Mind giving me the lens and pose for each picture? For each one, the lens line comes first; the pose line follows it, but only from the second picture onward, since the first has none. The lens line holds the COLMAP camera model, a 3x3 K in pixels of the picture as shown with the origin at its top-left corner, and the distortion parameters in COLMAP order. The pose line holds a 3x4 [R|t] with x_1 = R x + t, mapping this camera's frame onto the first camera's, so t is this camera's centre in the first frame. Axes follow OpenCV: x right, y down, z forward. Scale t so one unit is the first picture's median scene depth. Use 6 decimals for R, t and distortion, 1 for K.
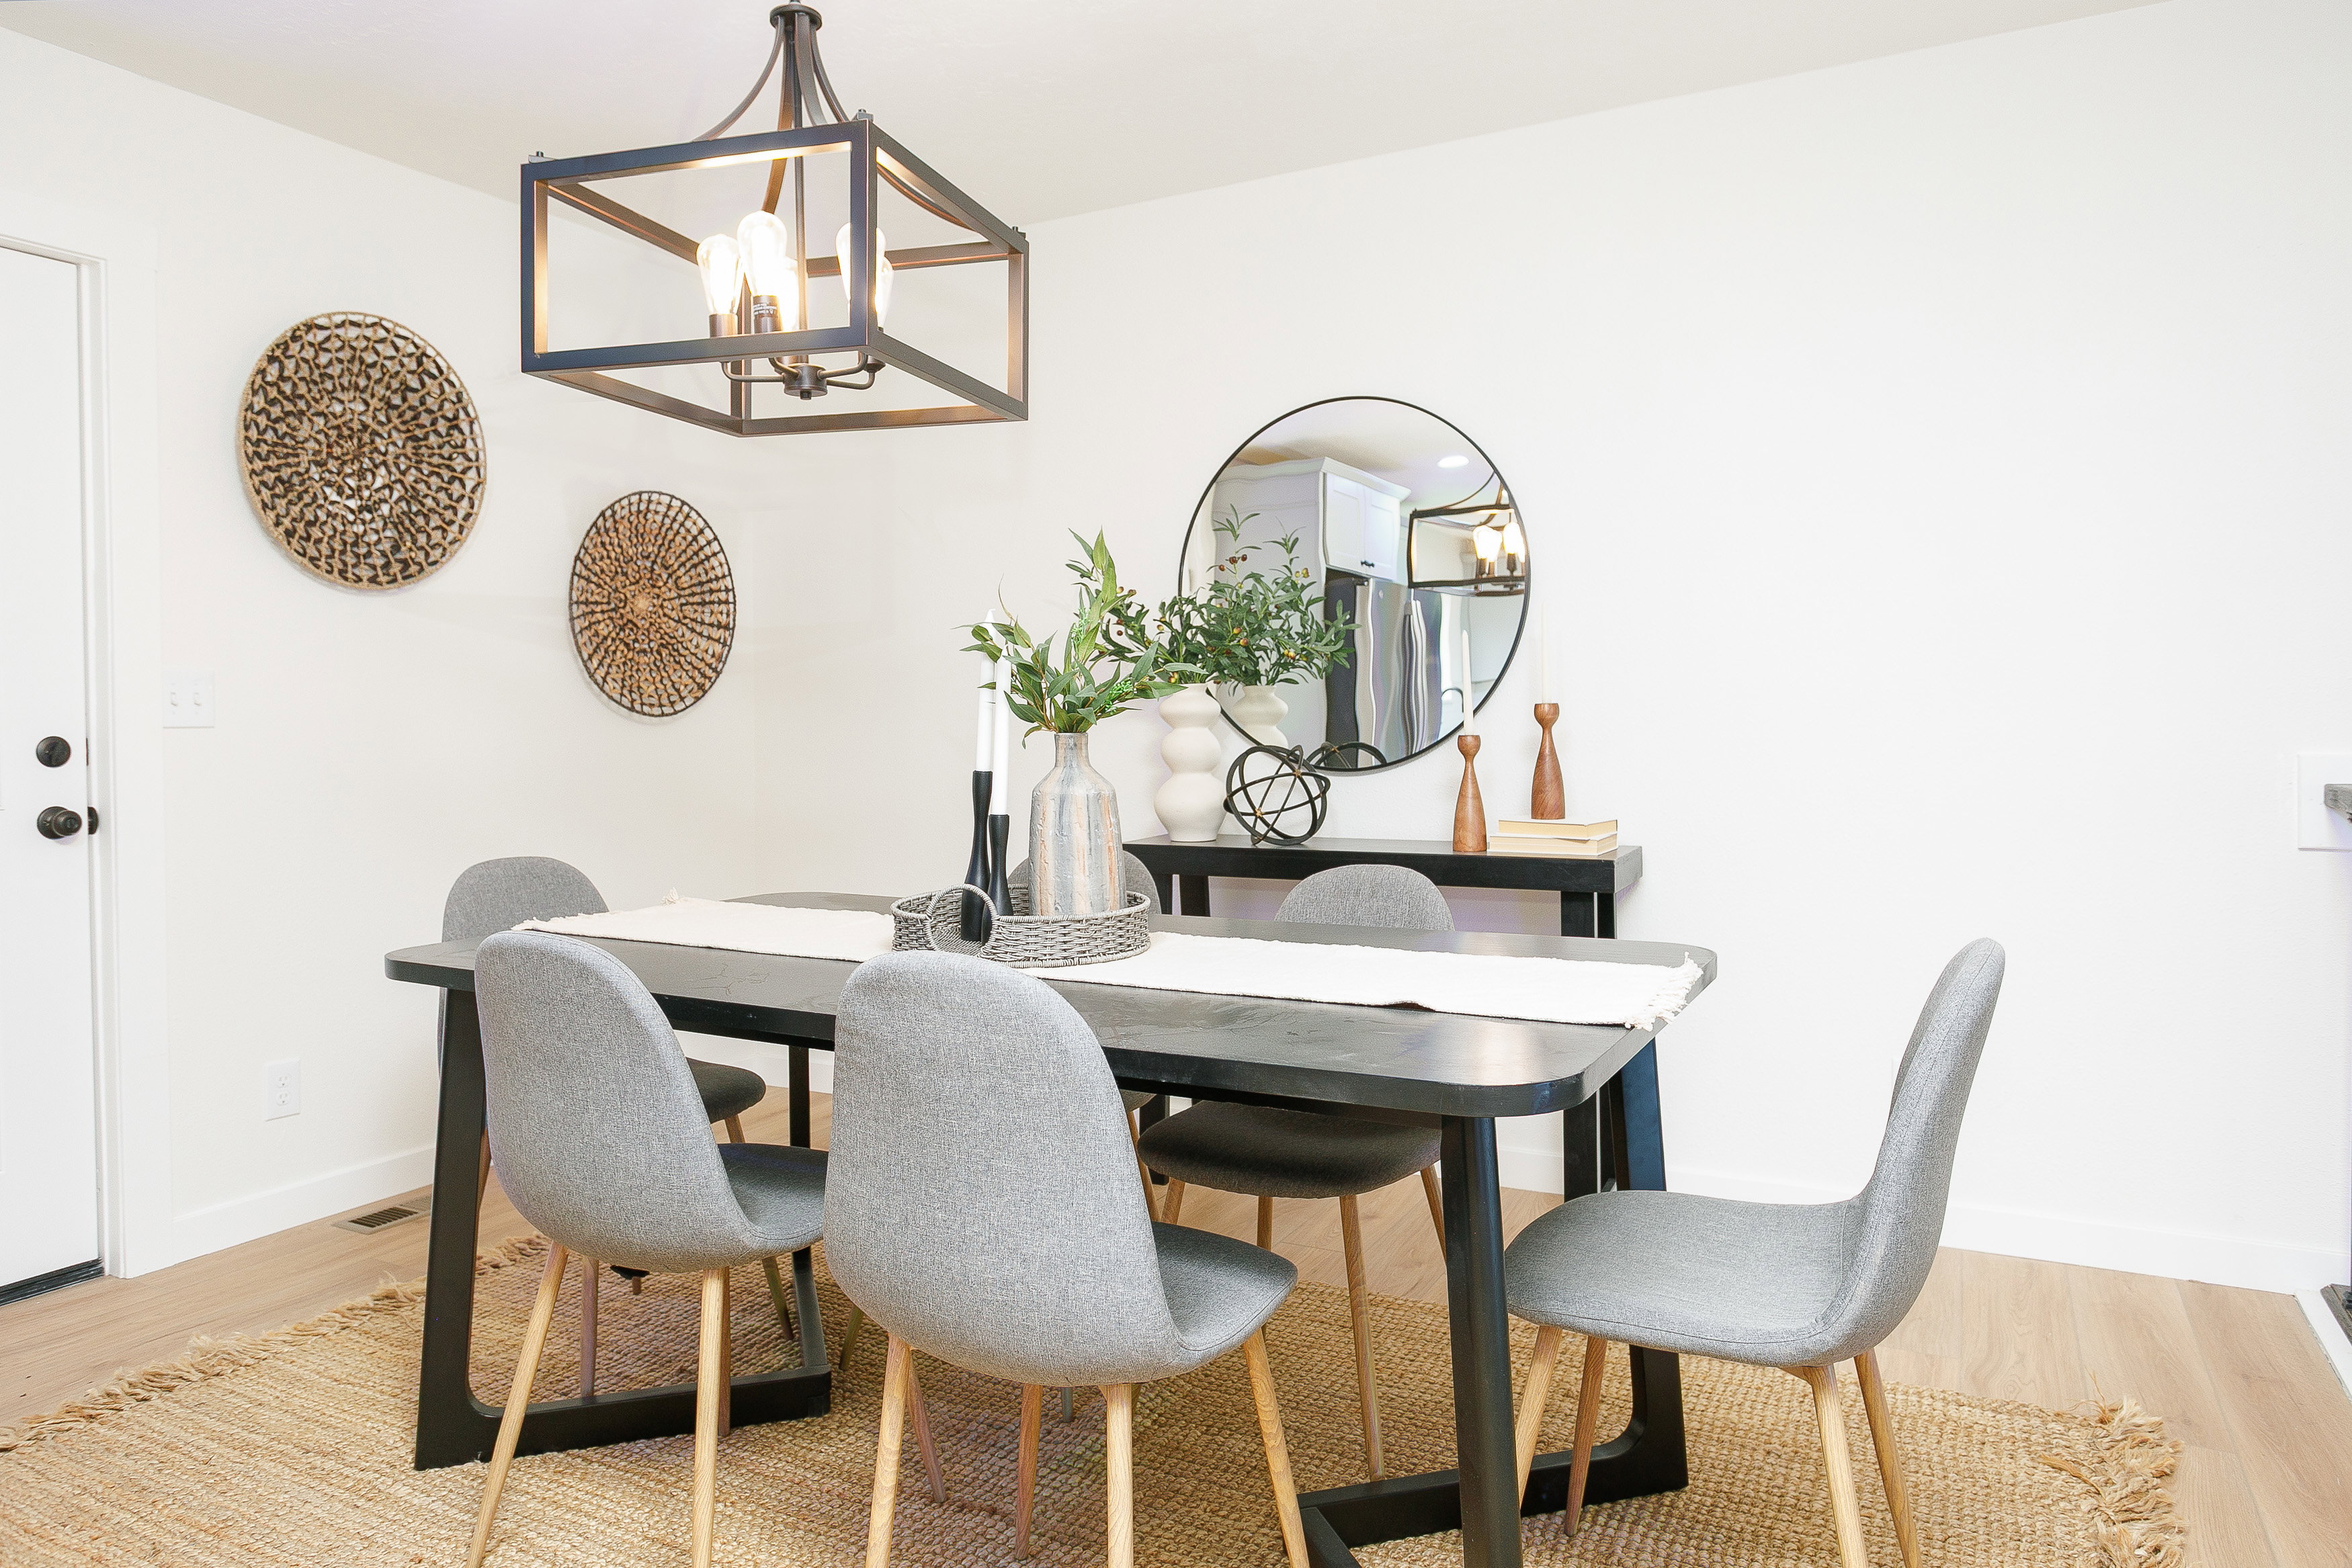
lens RADIAL K [[1482.0, 0, 1173.3], [0, 1482.0, 750.4], [0, 0, 1]] dist [-0.003708, -0.000427]
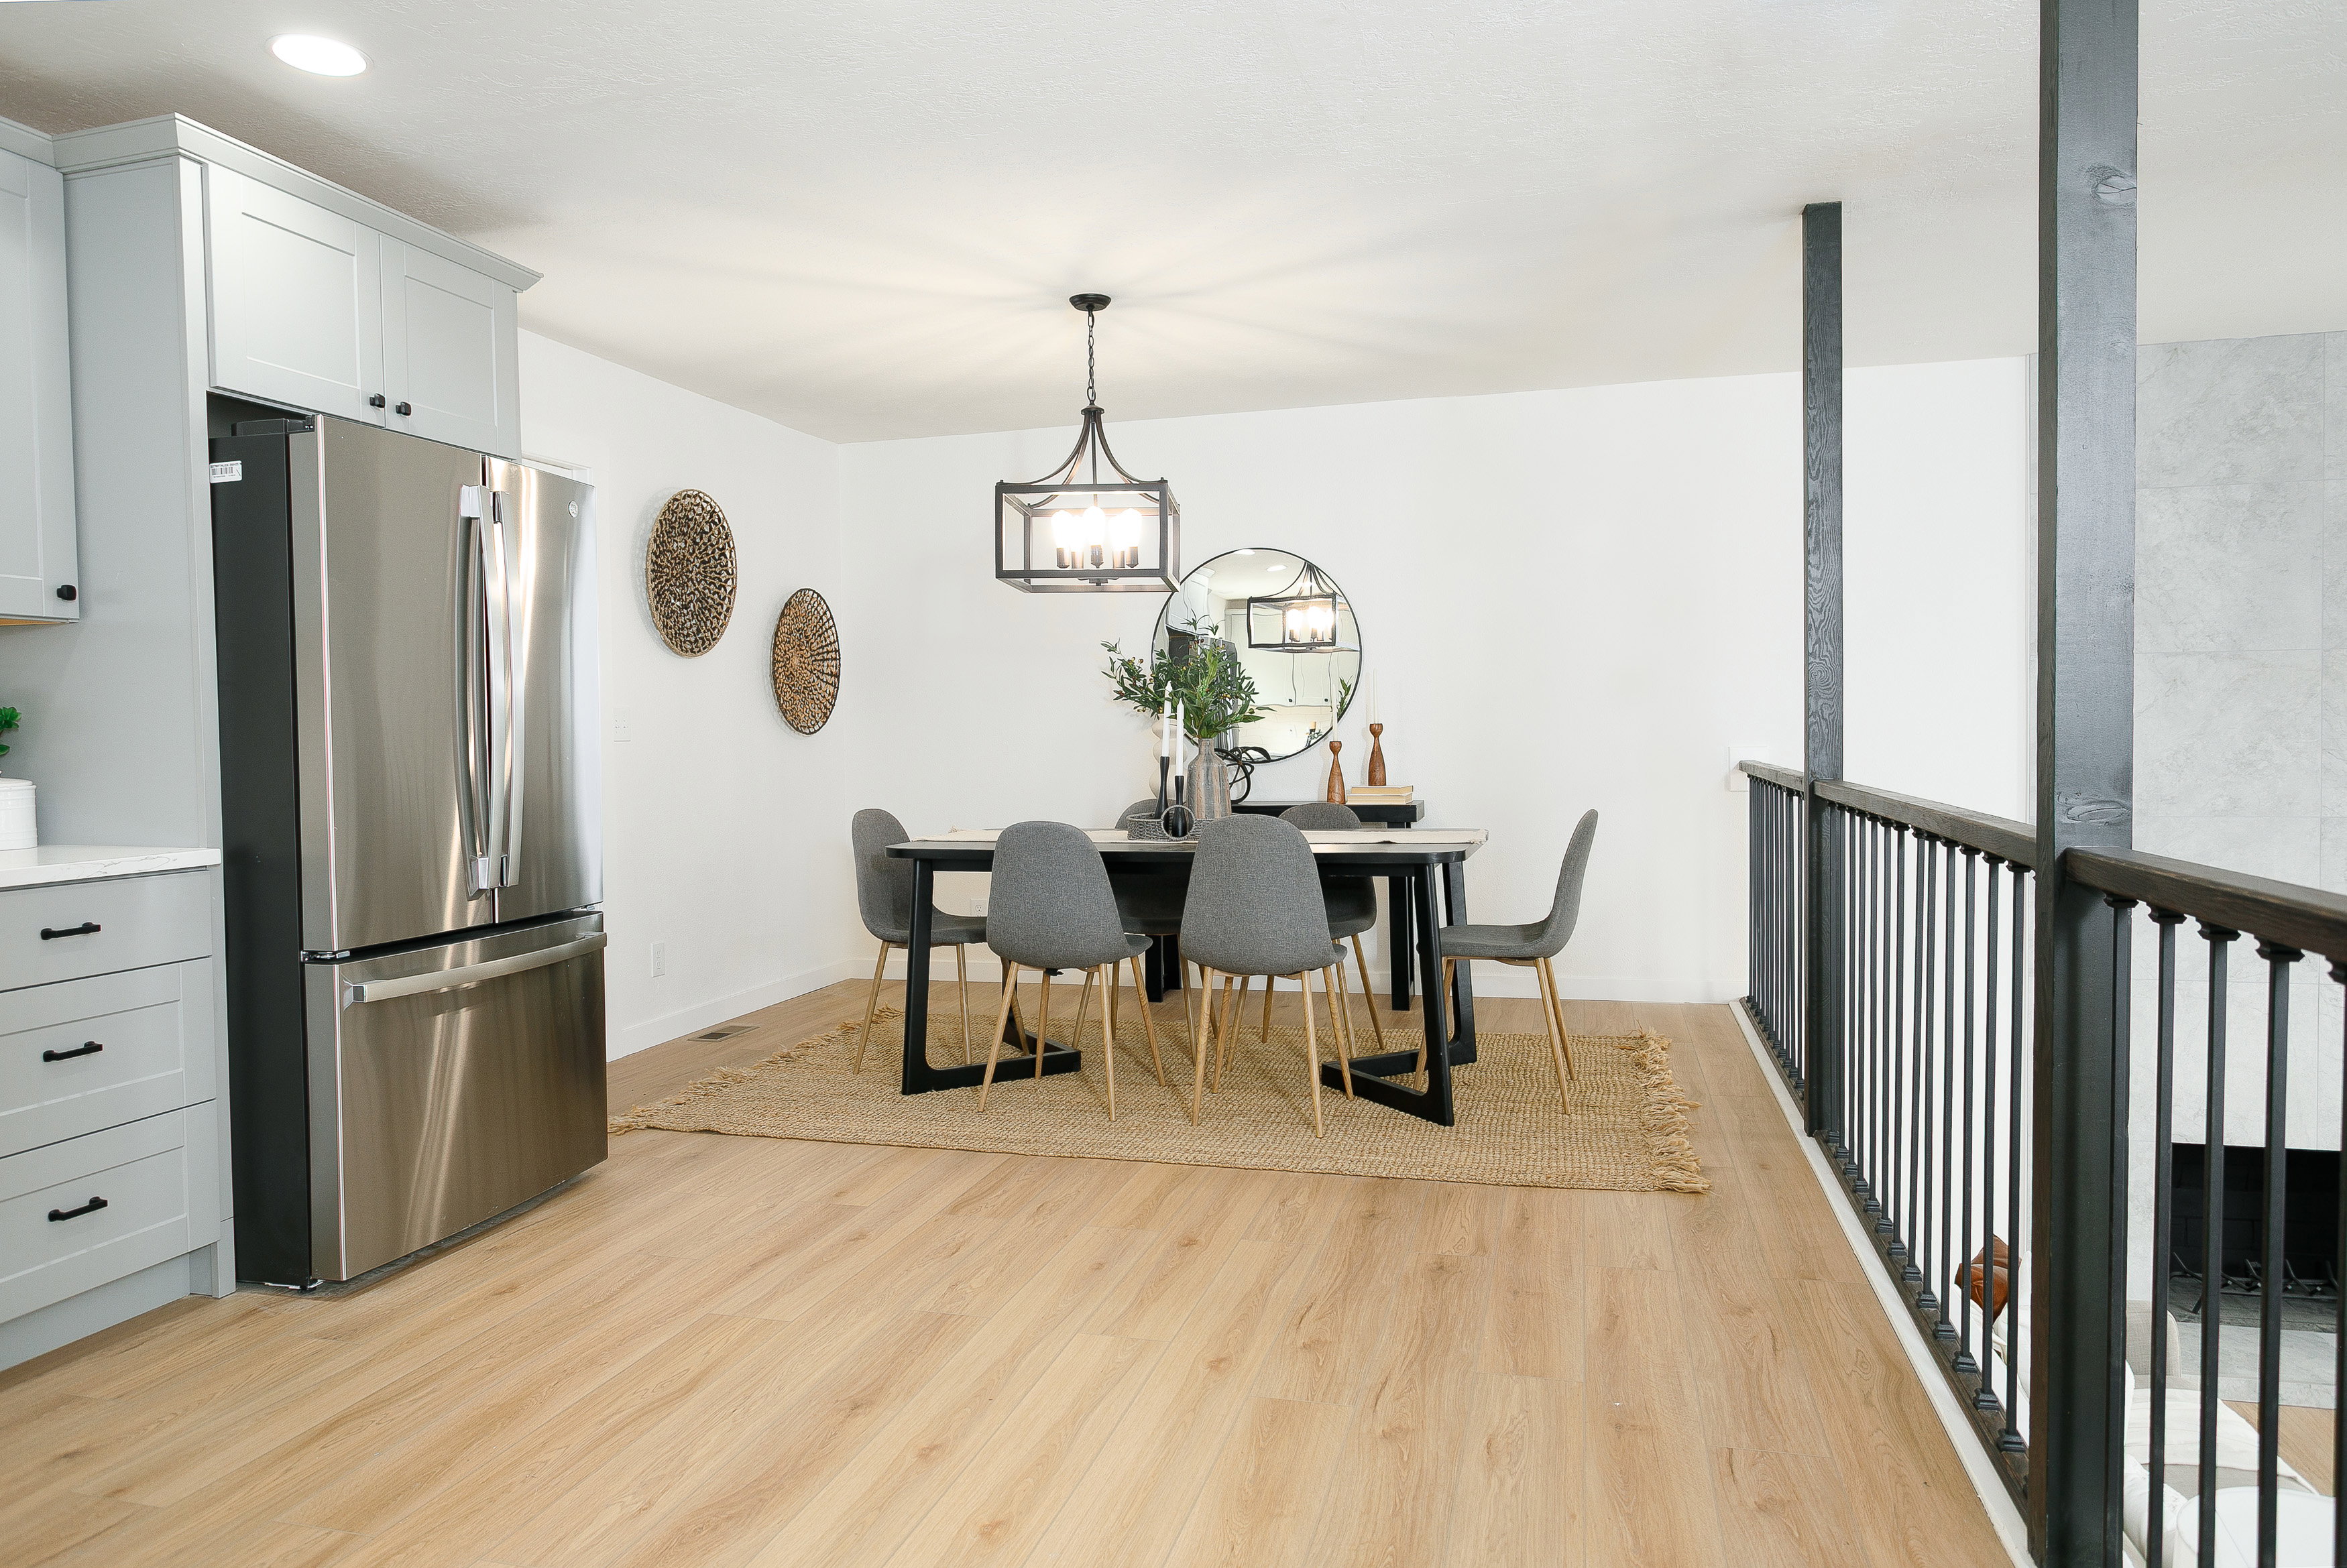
lens RADIAL K [[1481.8, 0, 1173.5], [0, 1481.8, 784.0], [0, 0, 1]] dist [0.000602, -0.000433]
pose [[0.974628, -0.012721, 0.223471, -0.386451], [0.010717, 0.999891, 0.010177, 0.020933], [-0.223576, -0.007524, 0.974658, -0.709646]]
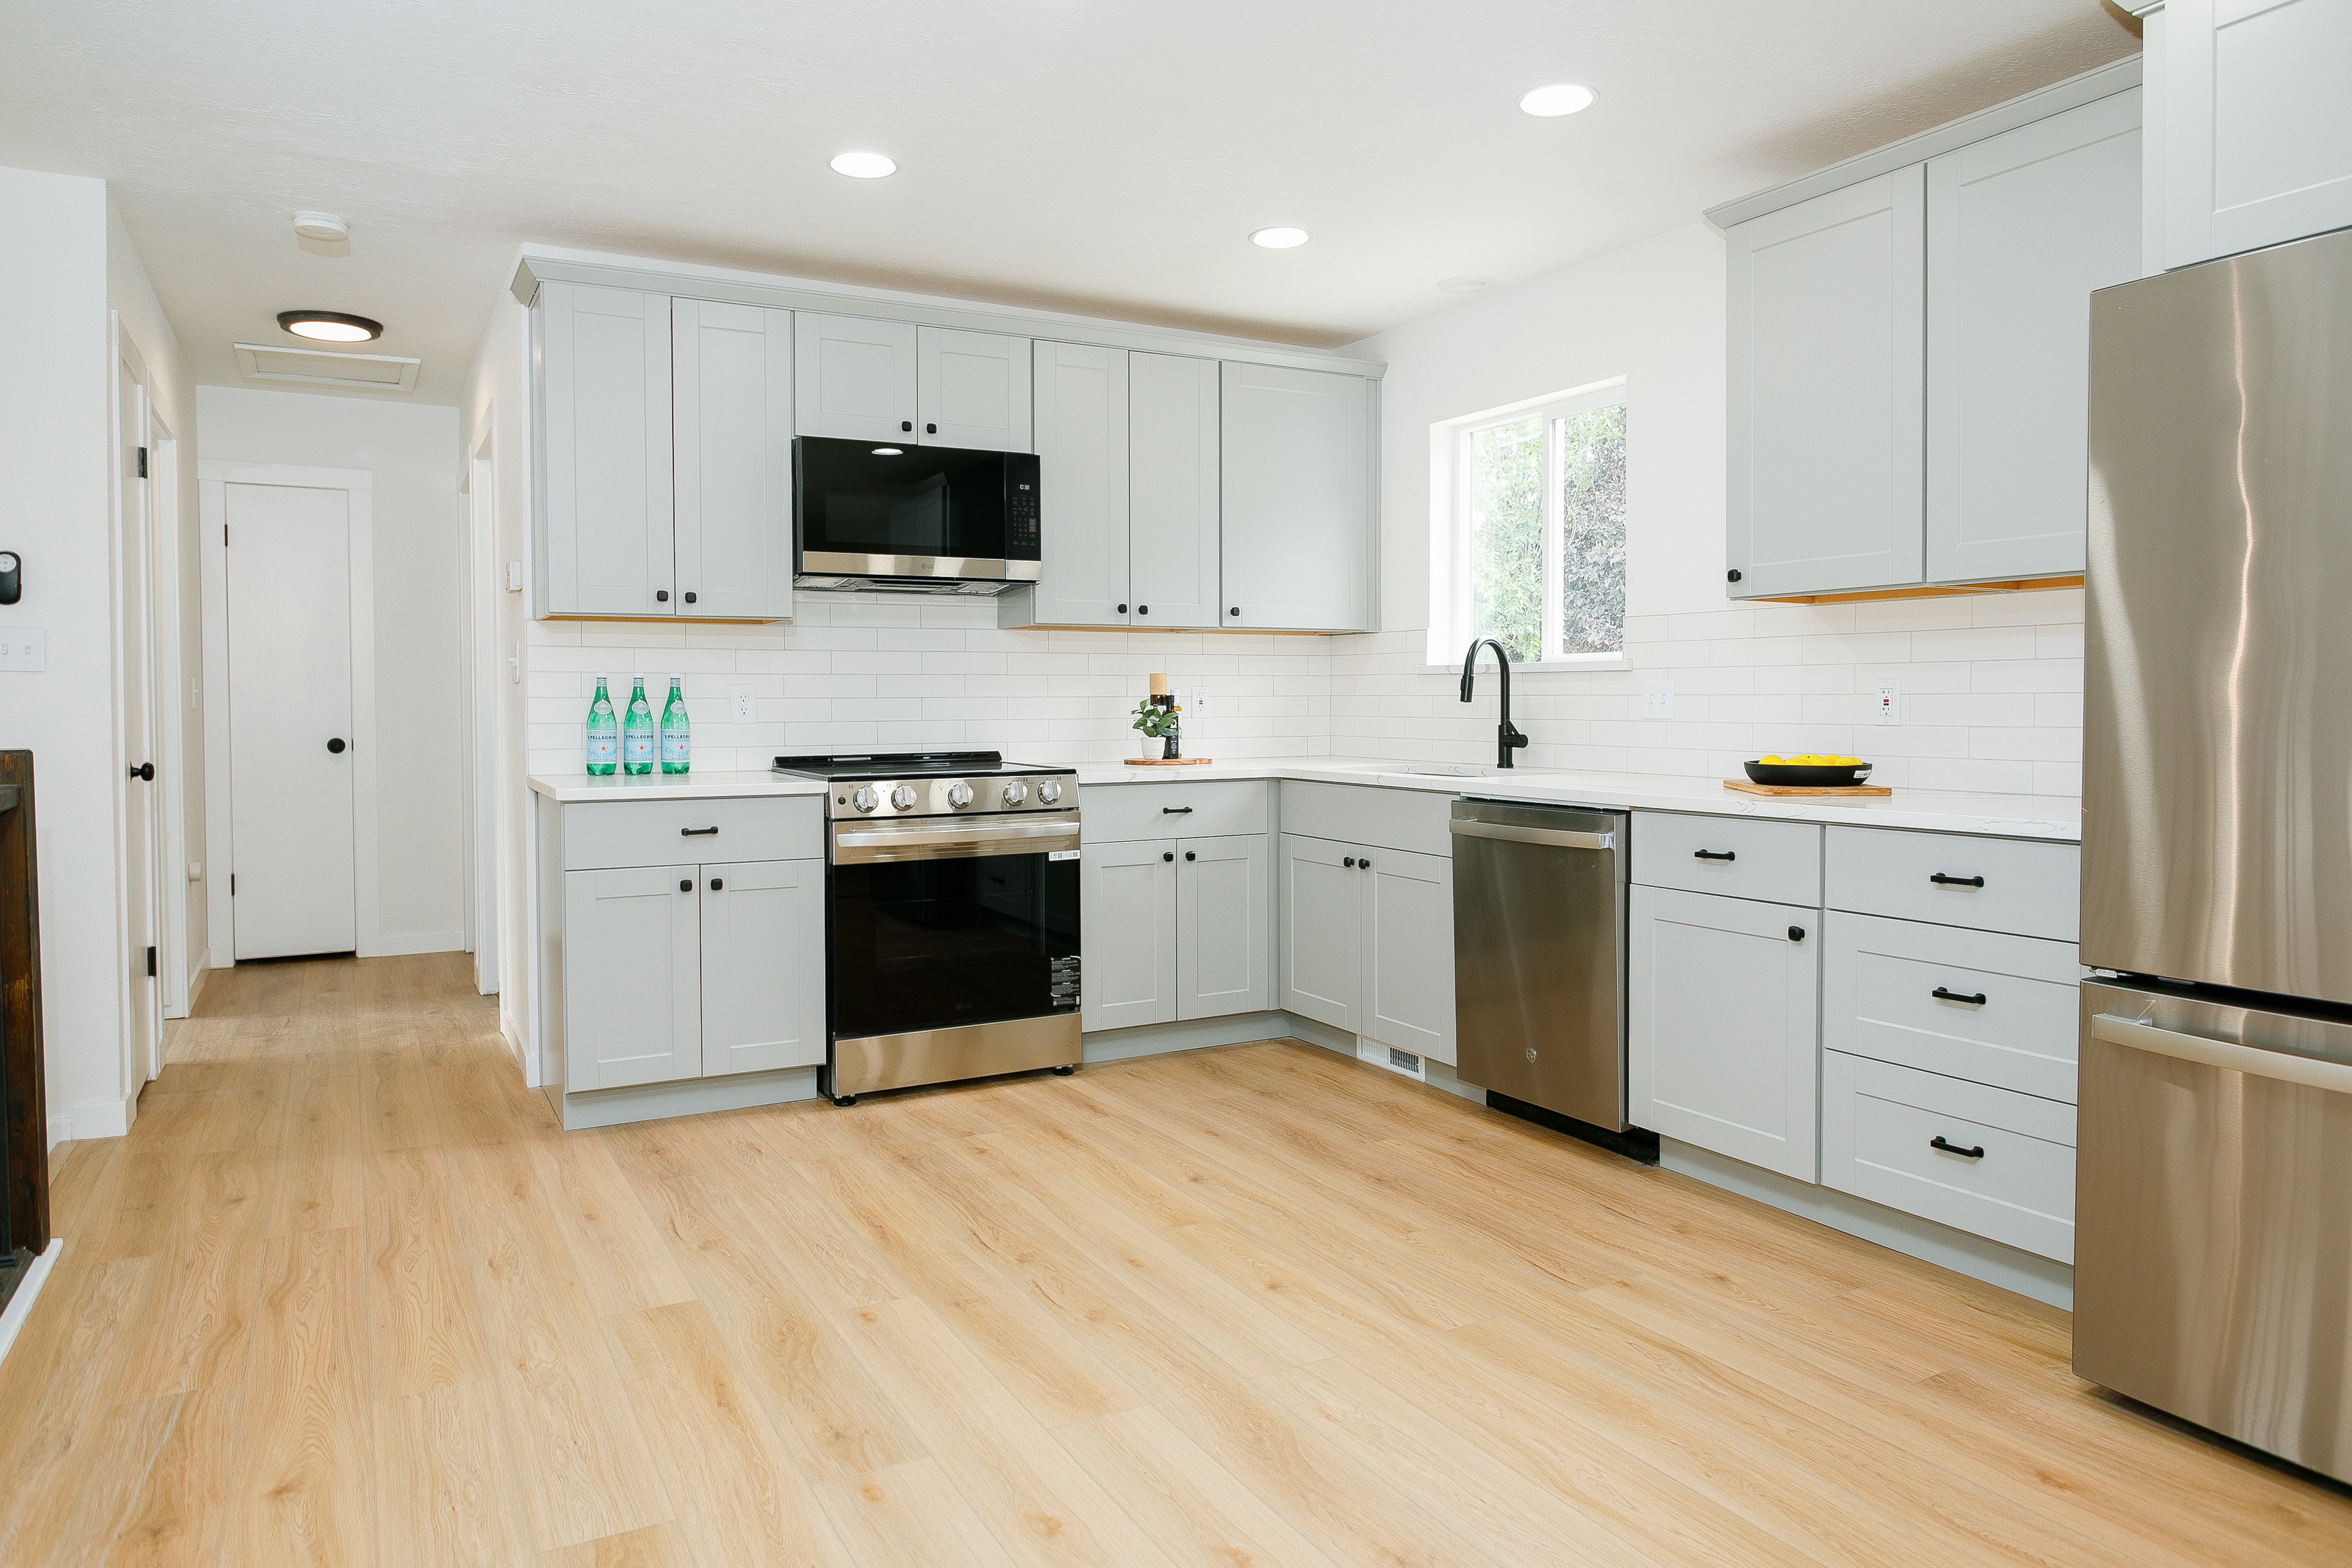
lens RADIAL K [[1484.9, 0, 1176.0], [0, 1484.9, 784.0], [0, 0, 1]] dist [0.000602, -0.000433]
pose [[-0.539240, 0.059898, -0.840019, 0.290793], [-0.005685, 0.997186, 0.074755, -0.023254], [0.842133, 0.045087, -0.537382, 0.539602]]
